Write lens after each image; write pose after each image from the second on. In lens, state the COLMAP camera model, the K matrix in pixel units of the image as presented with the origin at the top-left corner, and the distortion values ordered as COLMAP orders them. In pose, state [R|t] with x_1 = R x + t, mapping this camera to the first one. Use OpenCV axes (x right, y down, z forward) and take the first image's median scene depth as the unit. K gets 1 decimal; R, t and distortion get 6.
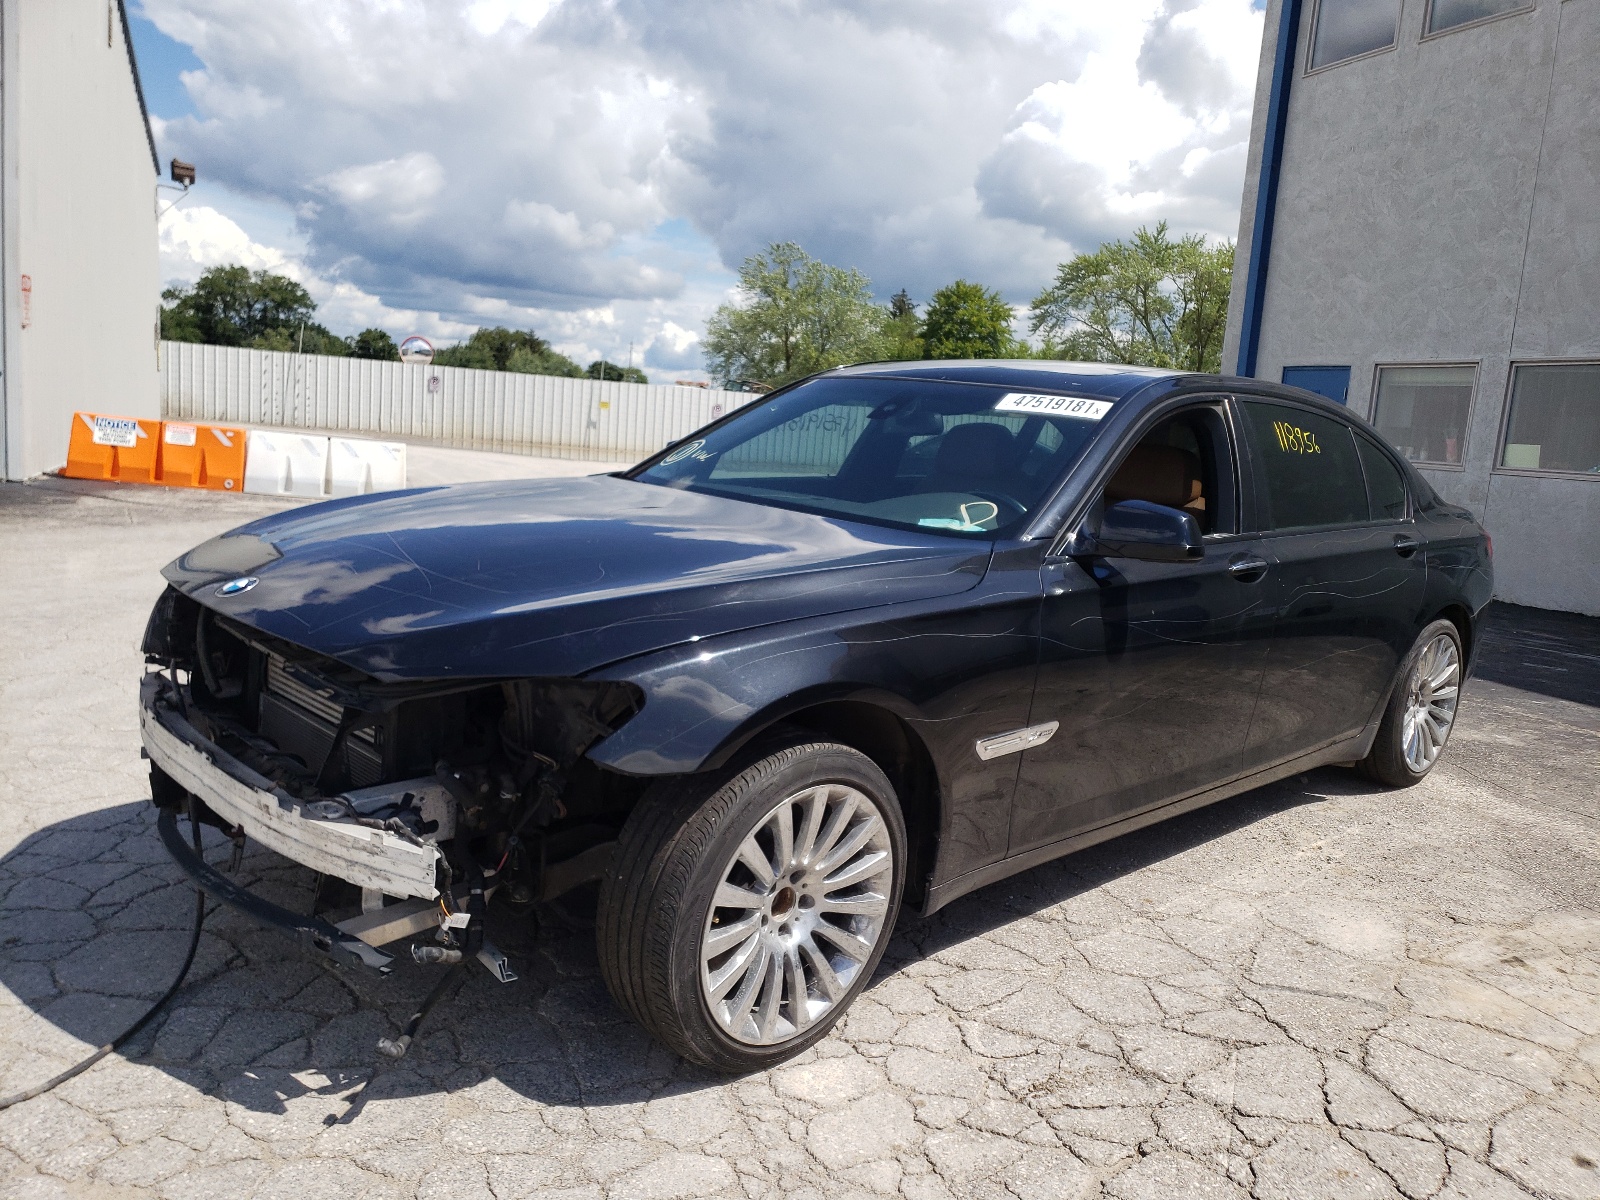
lens RADIAL K [[1224.6, 0, 804.3], [0, 1224.6, 597.2], [0, 0, 1]] dist [0.005158, 0.008987]
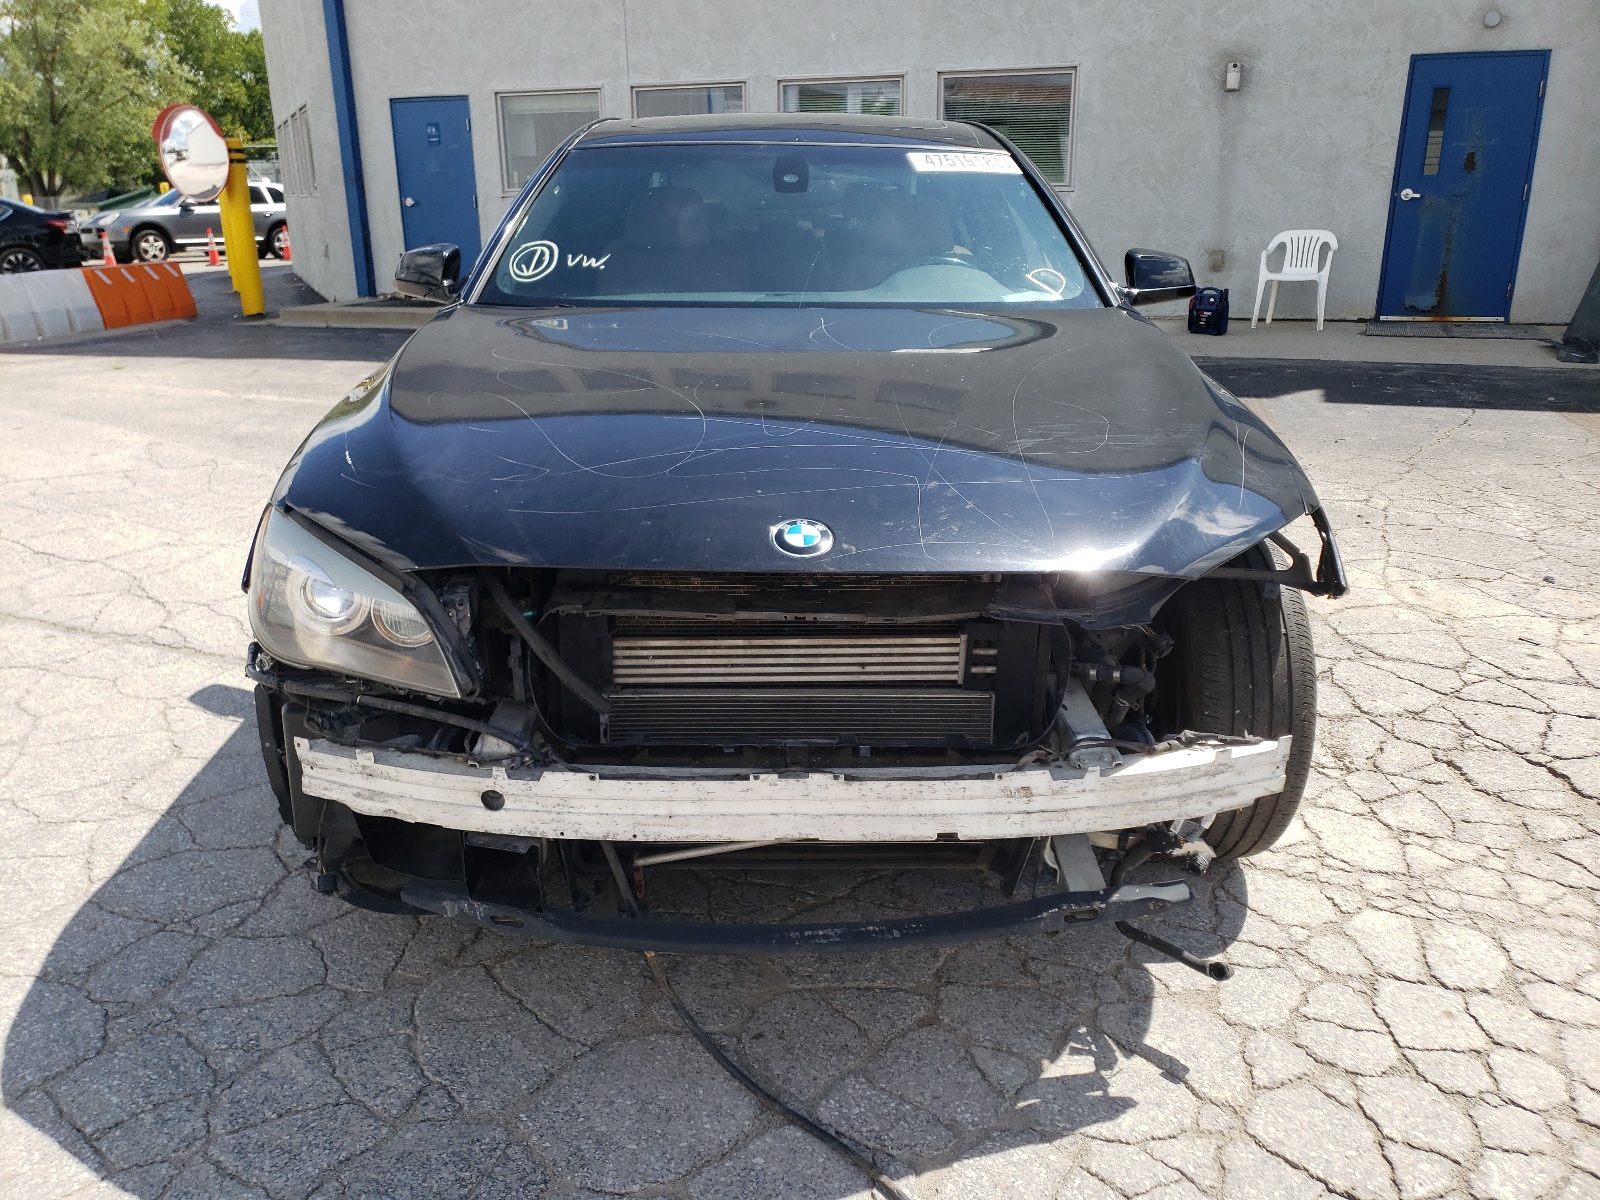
lens RADIAL K [[1234.3, 0, 800.0], [0, 1234.3, 600.0], [0, 0, 1]] dist [-0.001973, -0.001276]
pose [[0.693805, -0.306379, 0.651741, -0.168681], [0.165826, 0.948639, 0.269419, -0.031476], [-0.700811, -0.078849, 0.708976, 0.091272]]
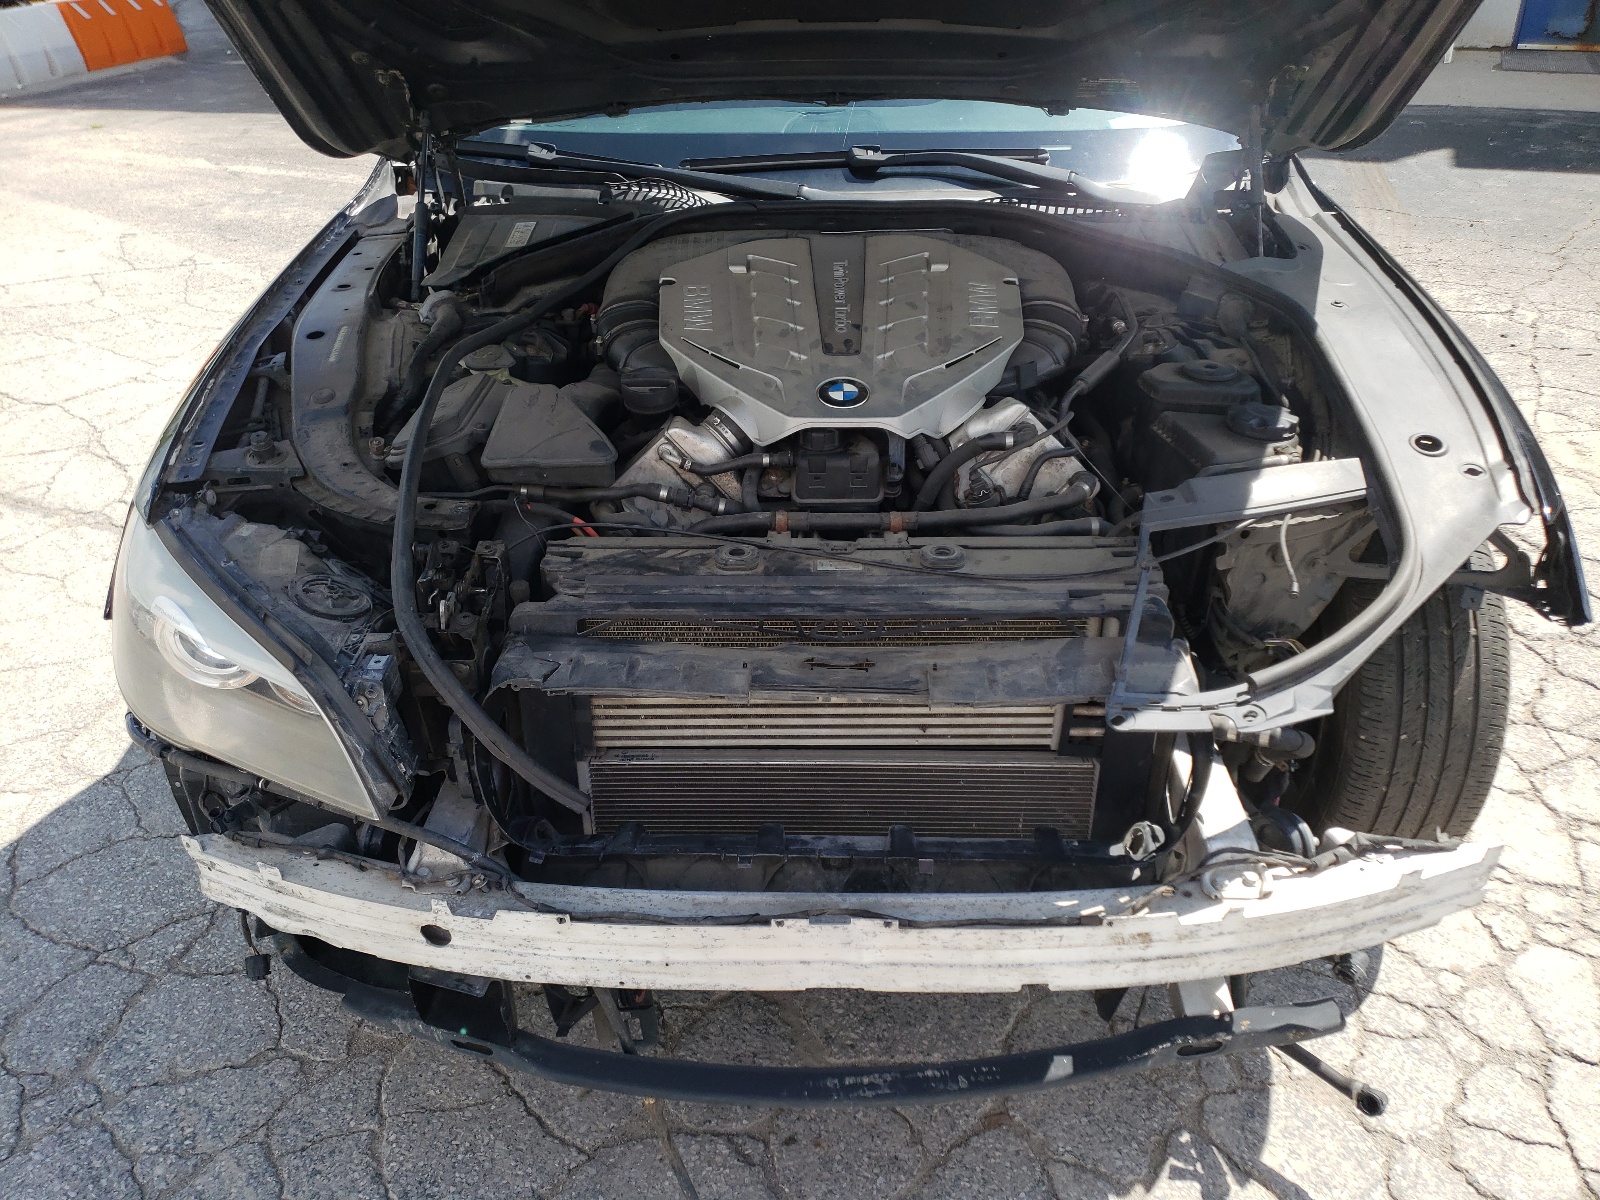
lens RADIAL K [[1224.6, 0, 804.3], [0, 1224.6, 597.2], [0, 0, 1]] dist [0.005158, 0.008987]
pose [[0.714281, -0.437740, 0.546064, -0.132343], [0.182030, 0.869595, 0.458987, -0.045865], [-0.675772, -0.228446, 0.700818, 0.122626]]
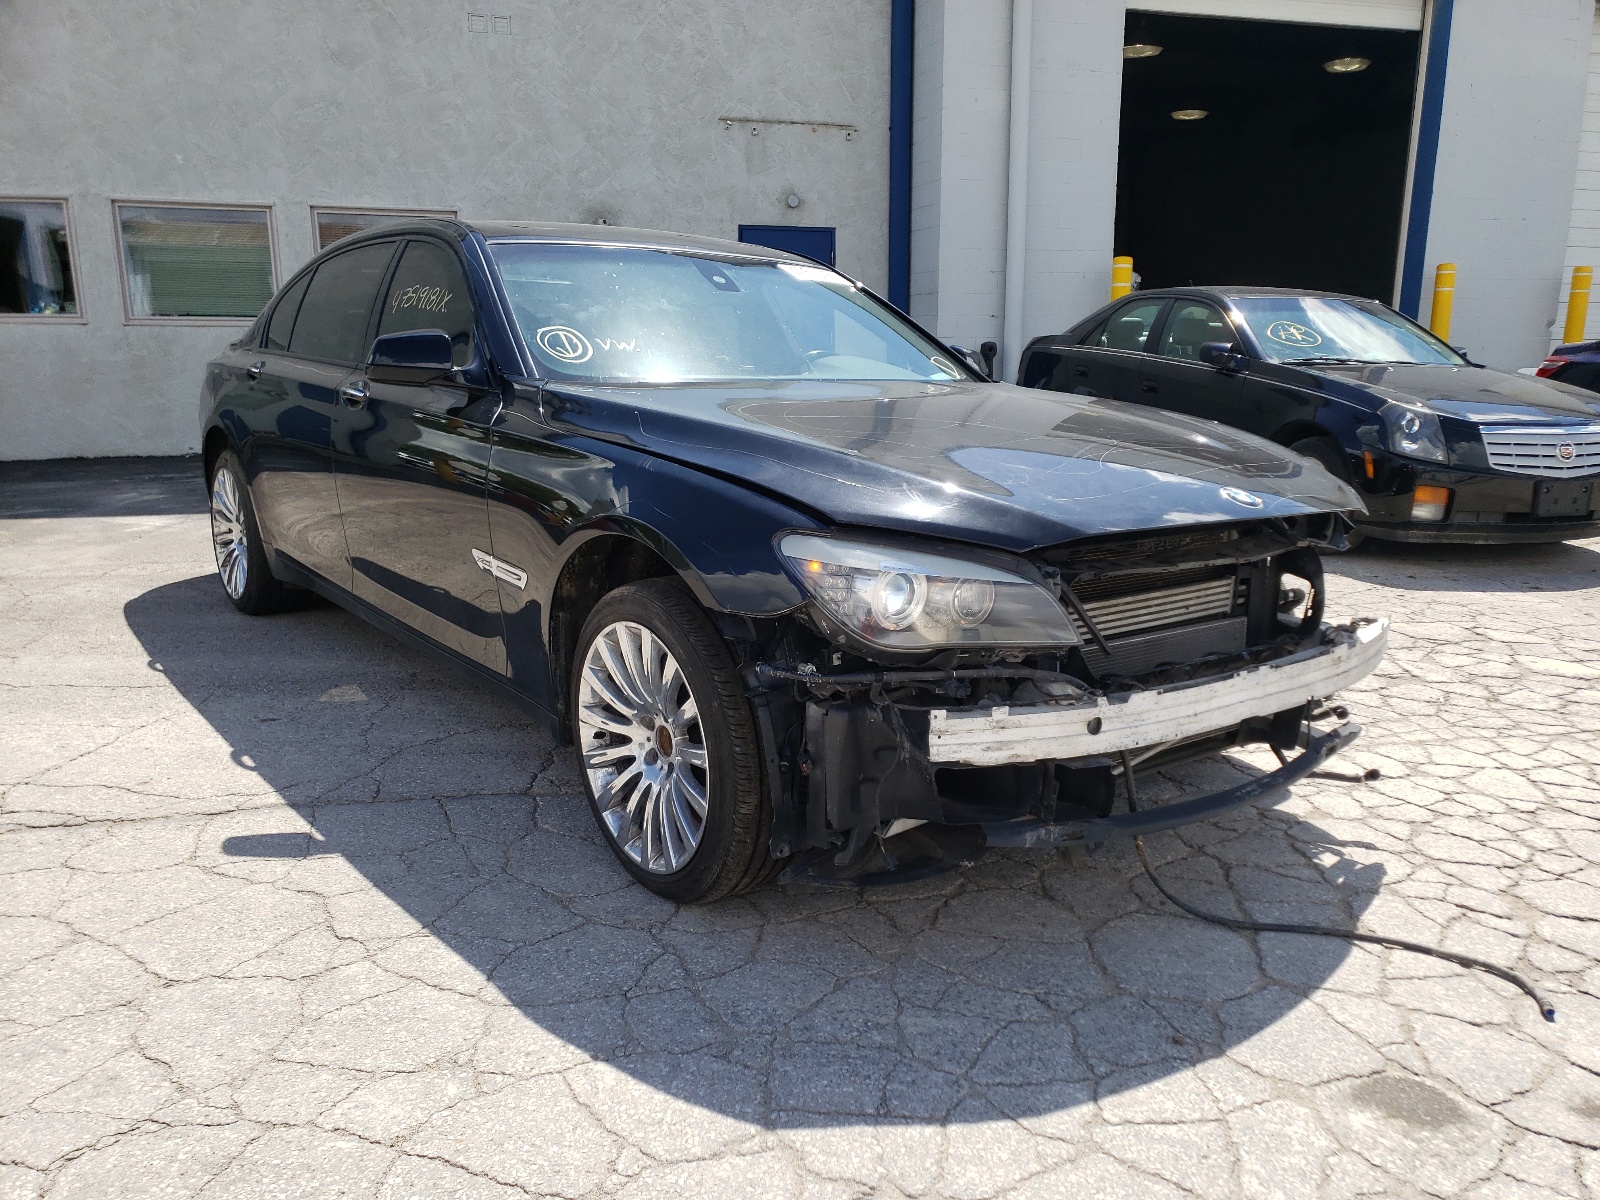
lens RADIAL K [[1225.6, 0, 800.3], [0, 1225.6, 663.5], [0, 0, 1]] dist [-0.002419, -0.007618]
pose [[0.133907, -0.320430, 0.937760, -0.269556], [0.139583, 0.942947, 0.302270, -0.043862], [-0.981114, 0.090420, 0.170994, 0.218928]]
